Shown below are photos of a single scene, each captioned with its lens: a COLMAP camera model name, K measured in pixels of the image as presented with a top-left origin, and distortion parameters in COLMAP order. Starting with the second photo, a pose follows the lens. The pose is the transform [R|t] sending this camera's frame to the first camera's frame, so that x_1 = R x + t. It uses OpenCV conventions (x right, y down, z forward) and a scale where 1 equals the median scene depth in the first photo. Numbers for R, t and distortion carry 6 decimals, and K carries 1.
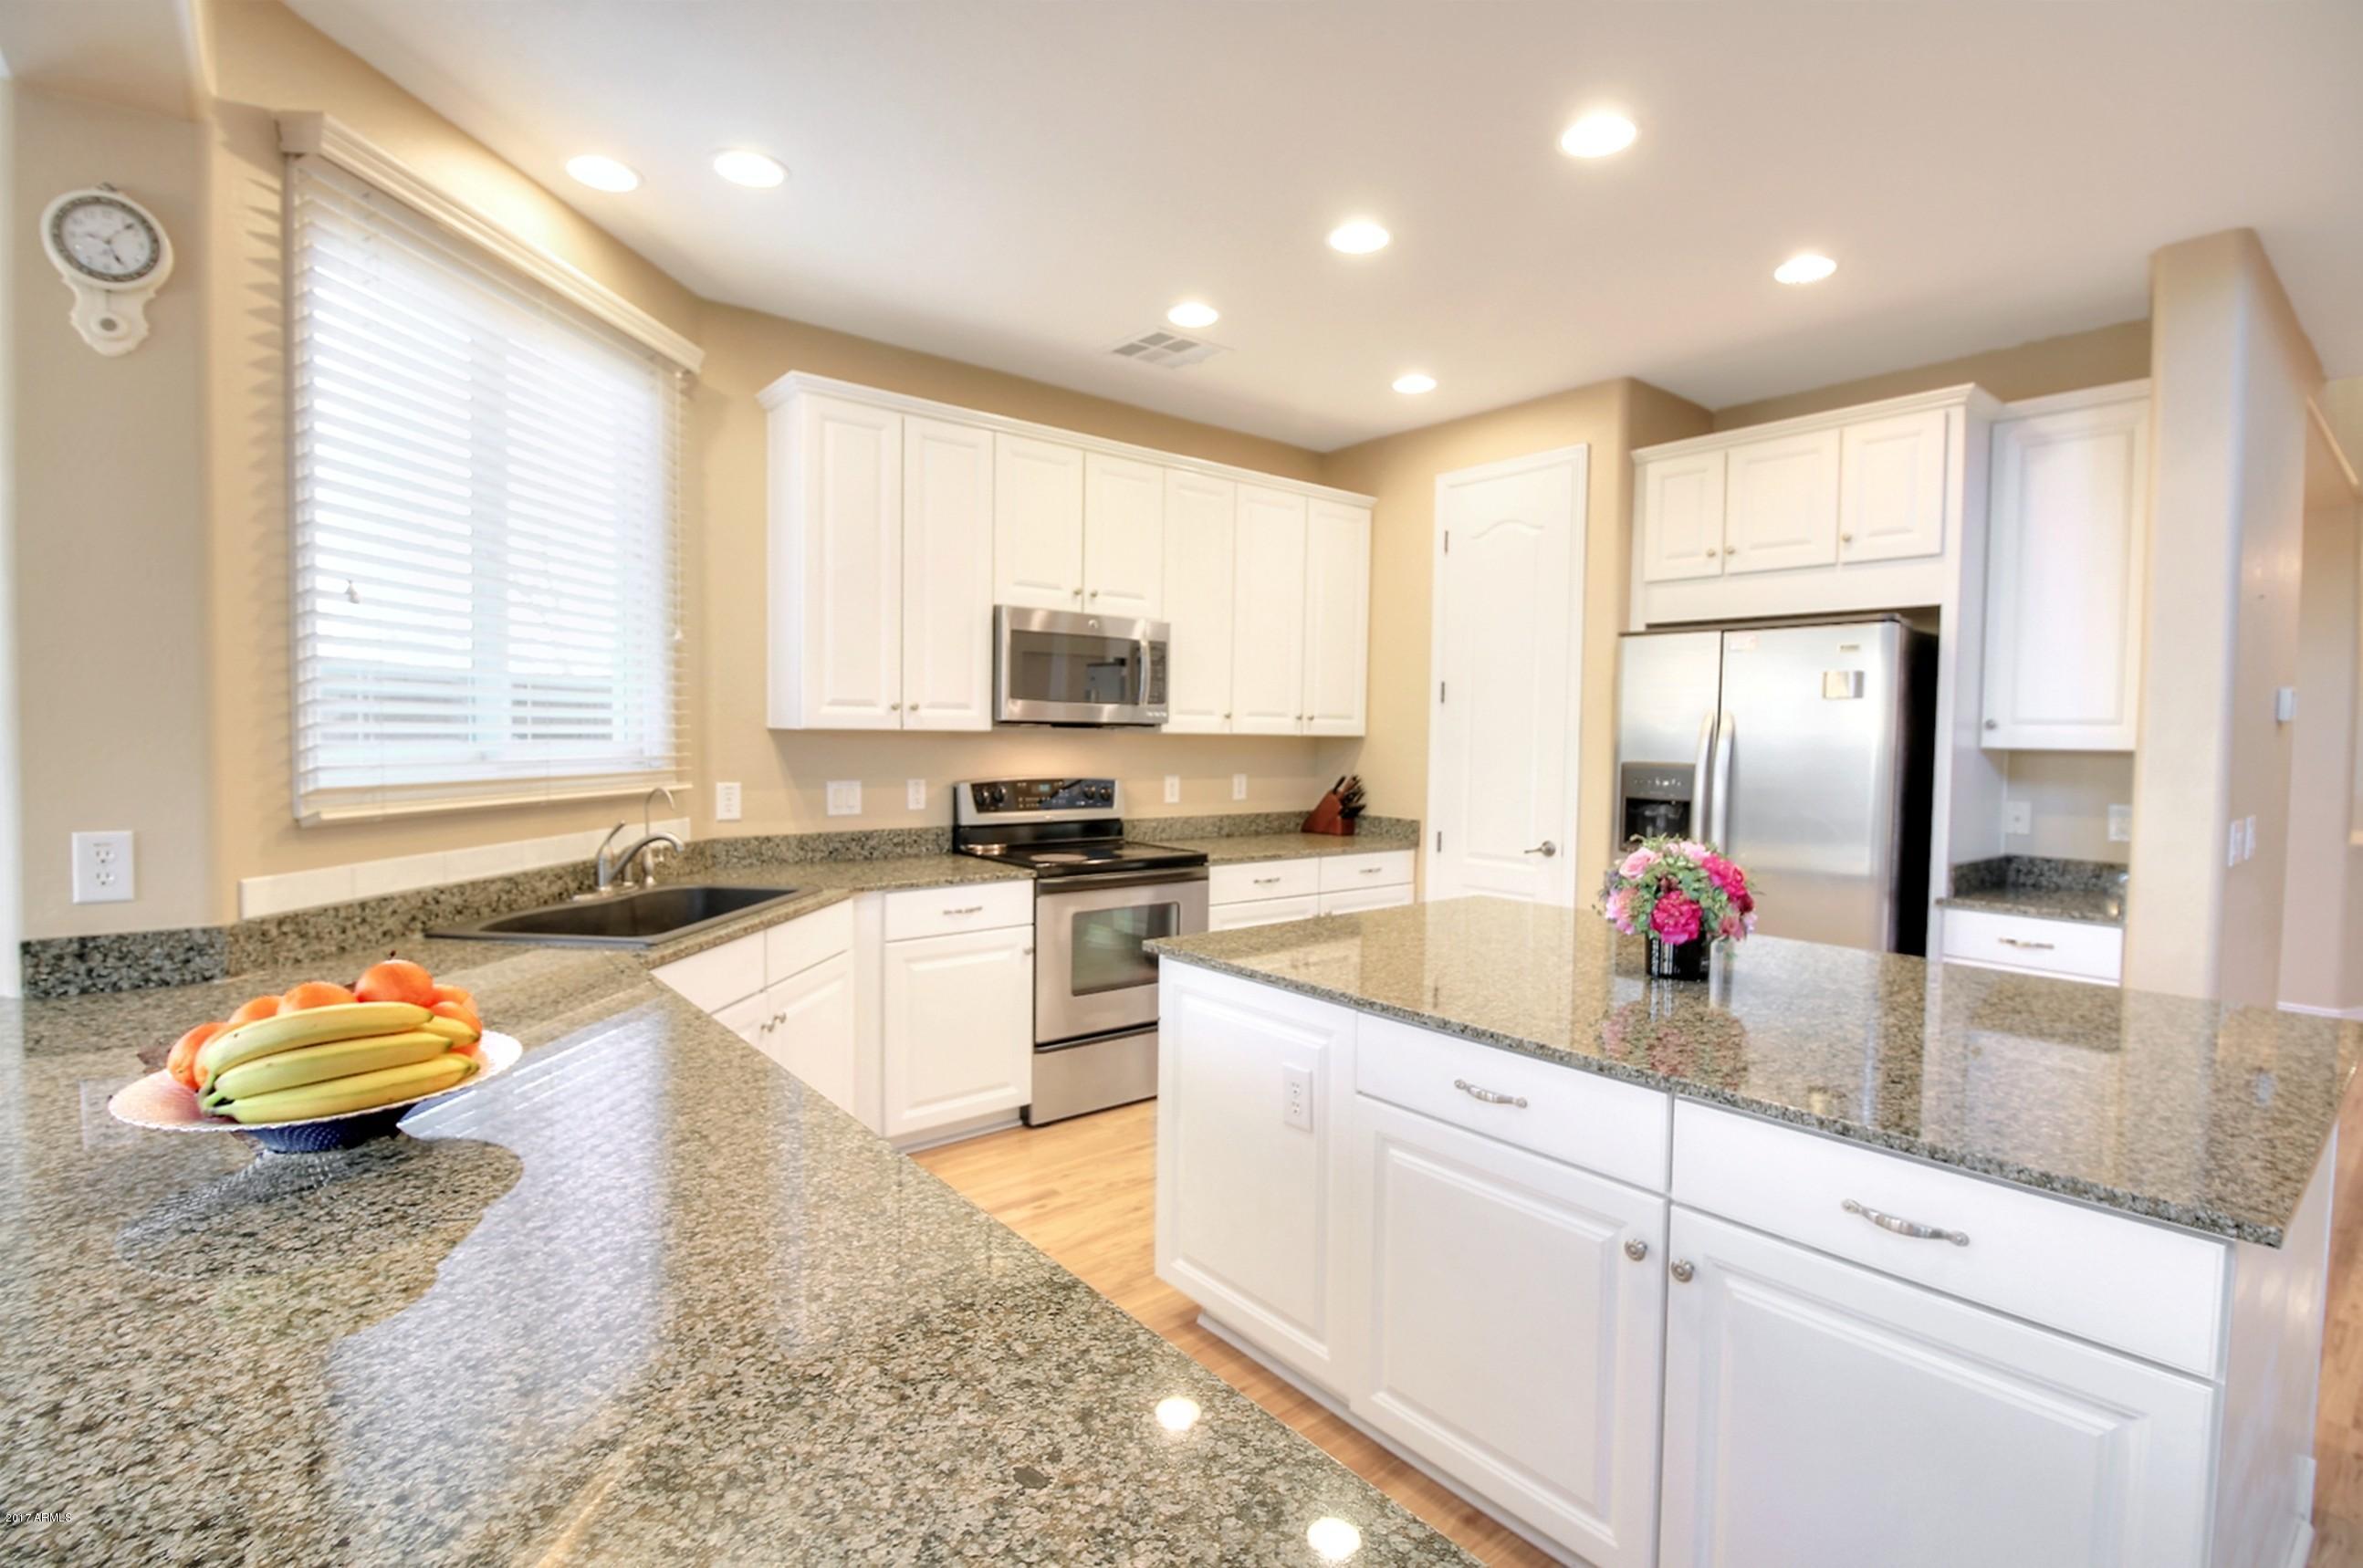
lens RADIAL K [[1099.4, 0, 1195.9], [0, 1099.4, 772.3], [0, 0, 1]] dist [0.000434, -0.012115]
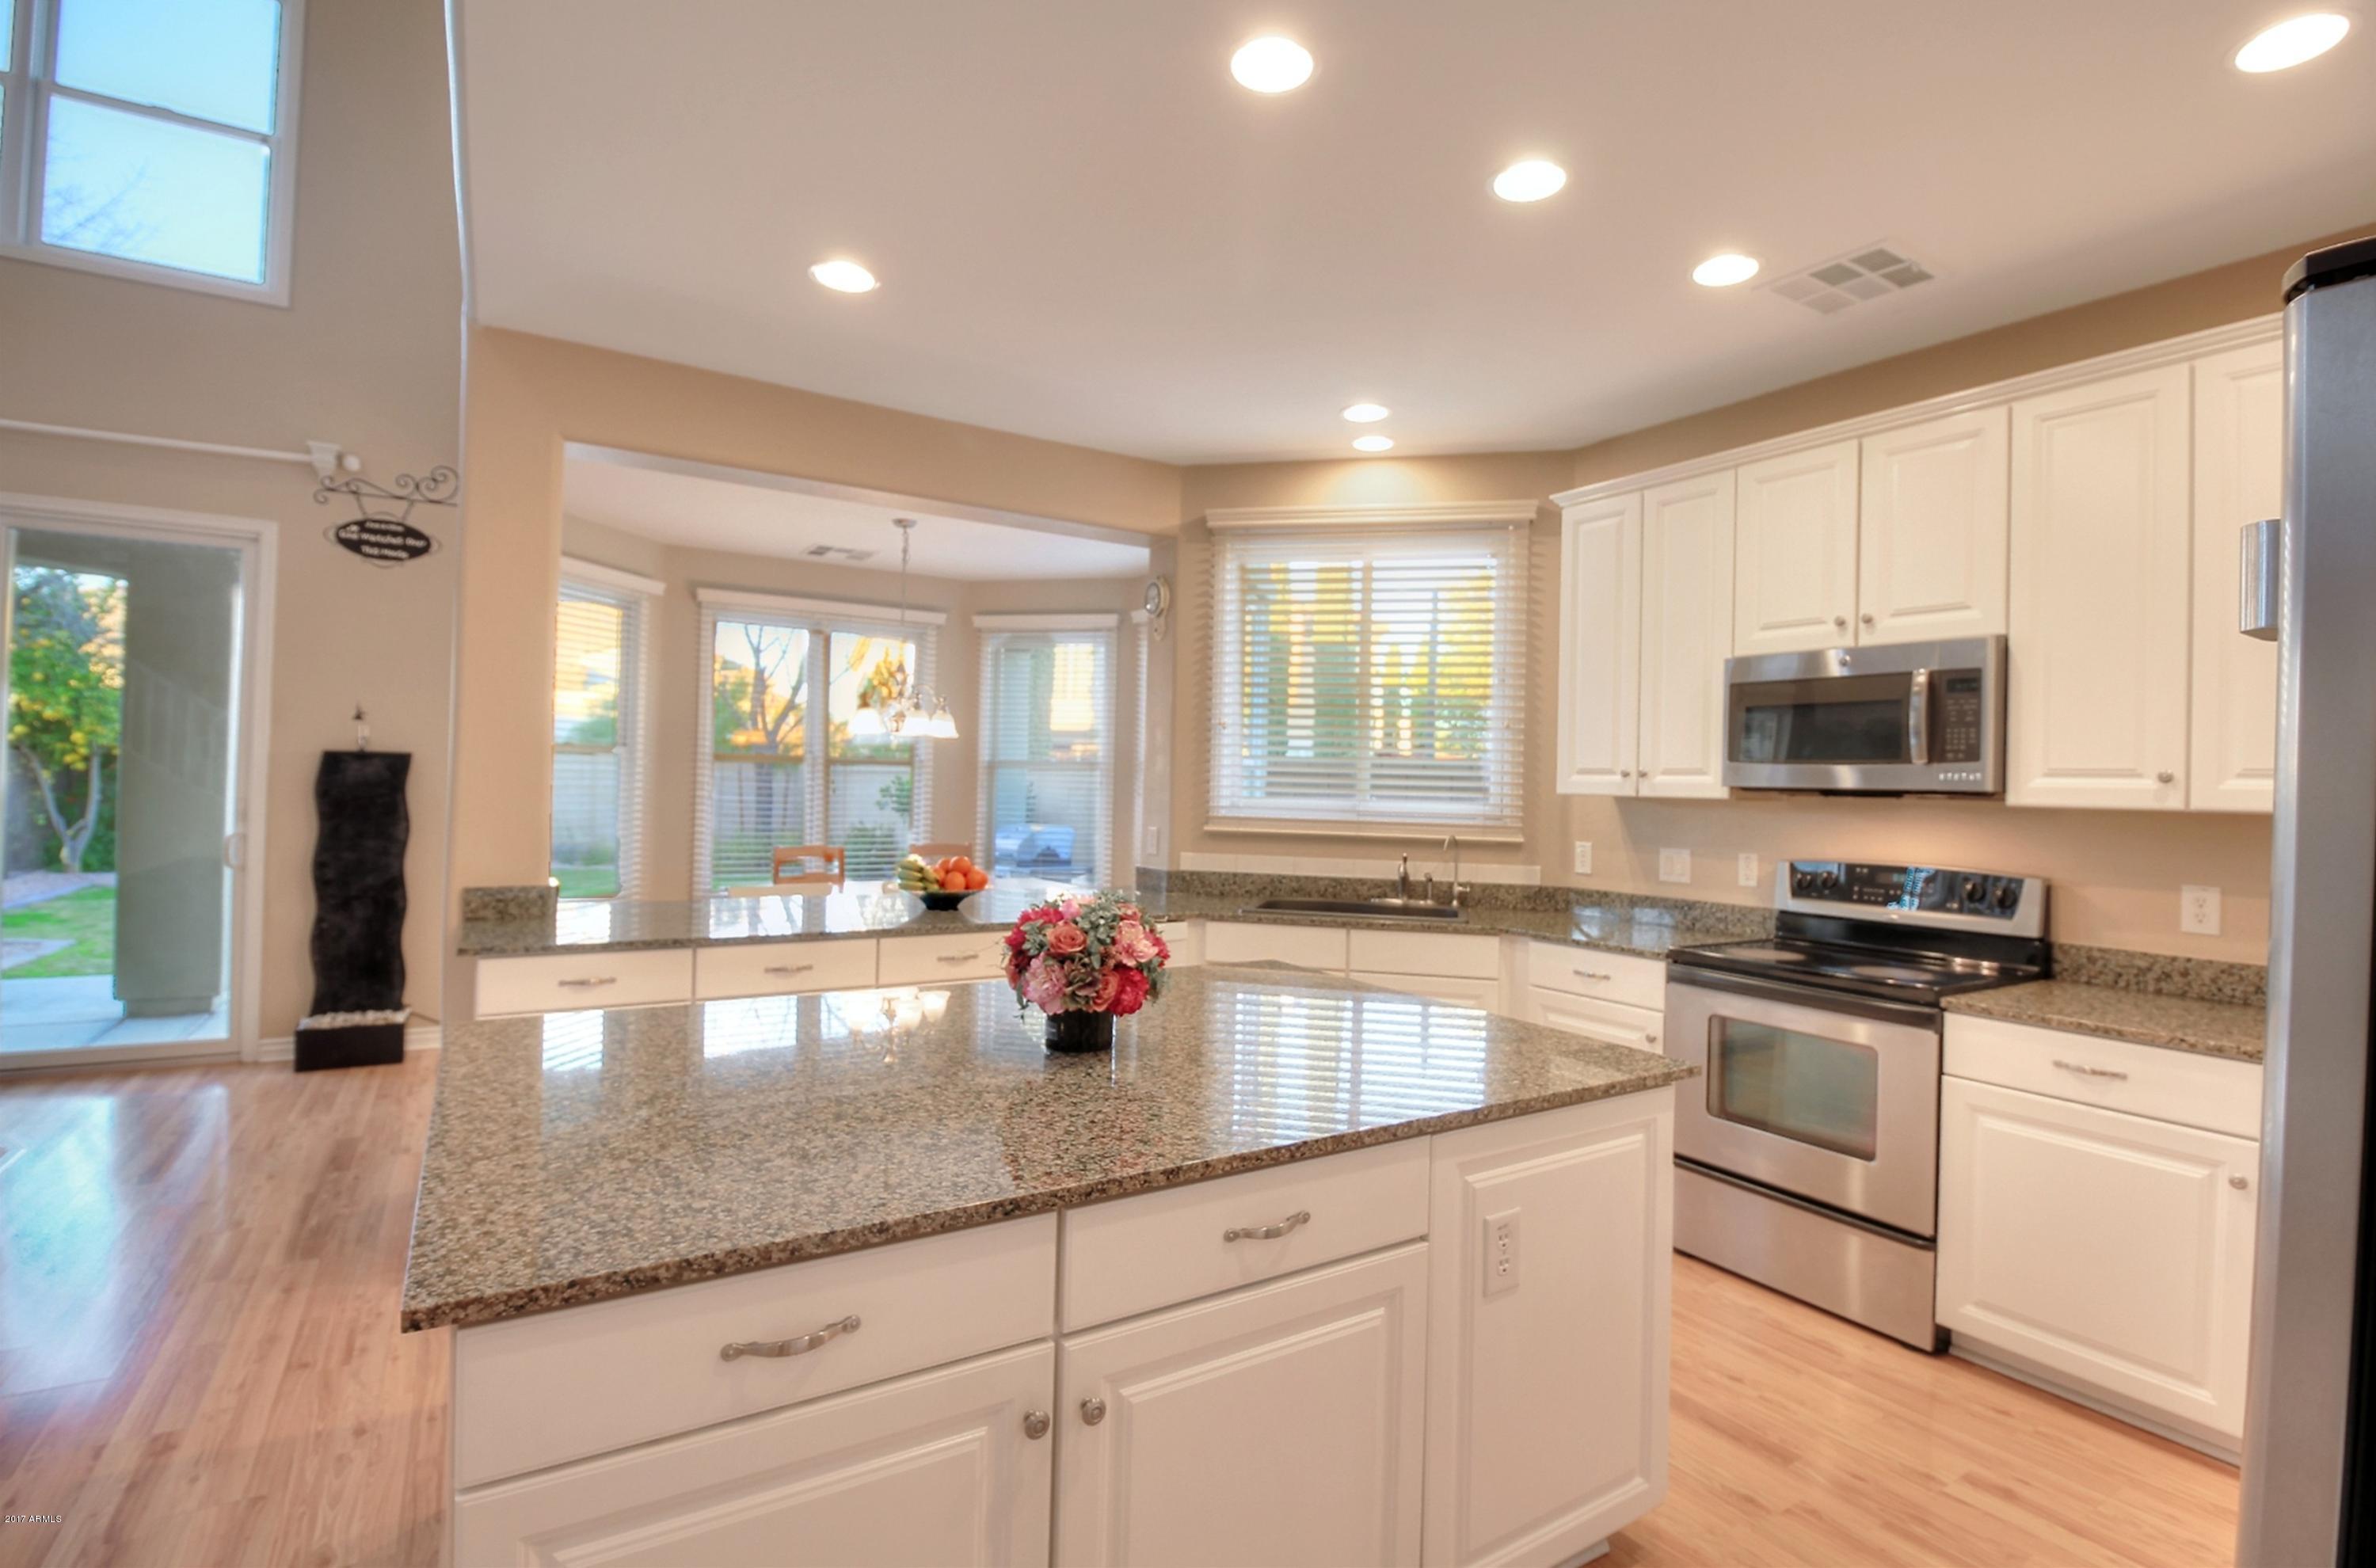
lens RADIAL K [[1102.8, 0, 1205.4], [0, 1102.8, 774.3], [0, 0, 1]] dist [0.002553, -0.016839]
pose [[-0.115105, -0.027164, -0.992982, 0.742350], [-0.064100, 0.997746, -0.019864, -0.012628], [0.991283, 0.061364, -0.116587, 0.676882]]
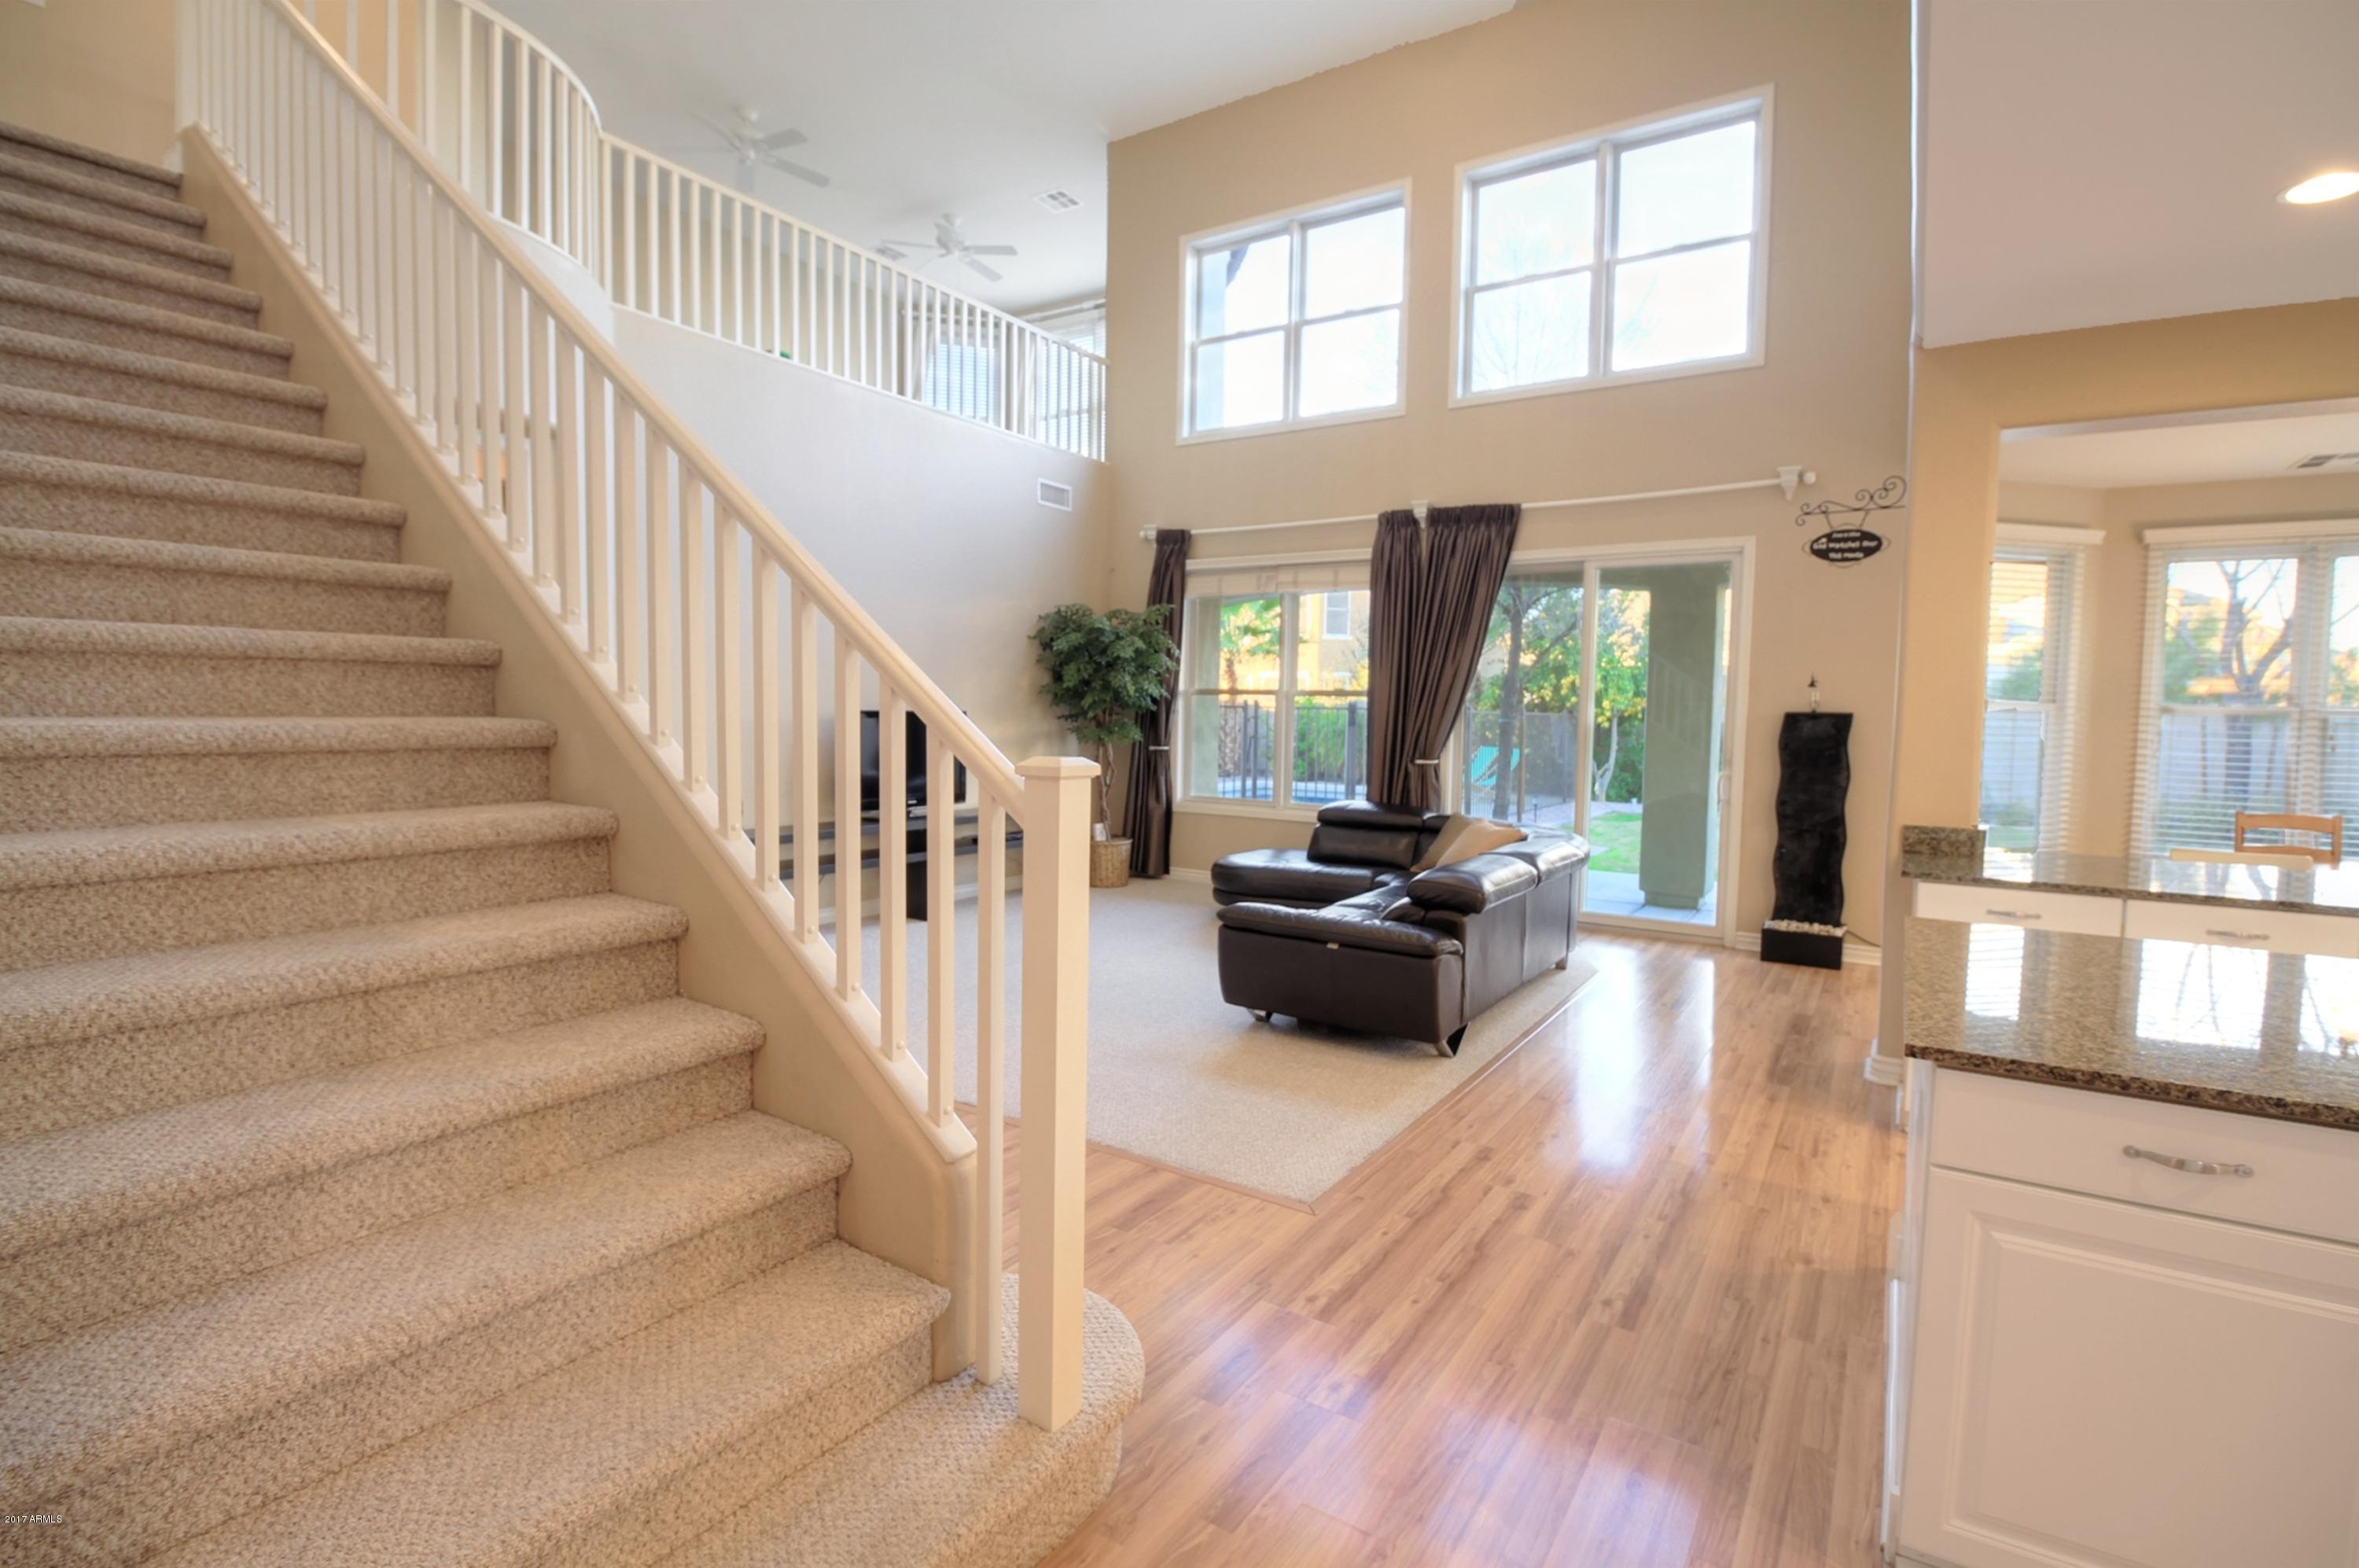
lens RADIAL K [[1097.6, 0, 1193.9], [0, 1097.6, 772.3], [0, 0, 1]] dist [0.000434, -0.012115]
pose [[-0.953105, -0.015205, -0.302258, 0.905283], [-0.043735, 0.995174, 0.087845, -0.015518], [0.299463, 0.096945, -0.949170, 0.784371]]
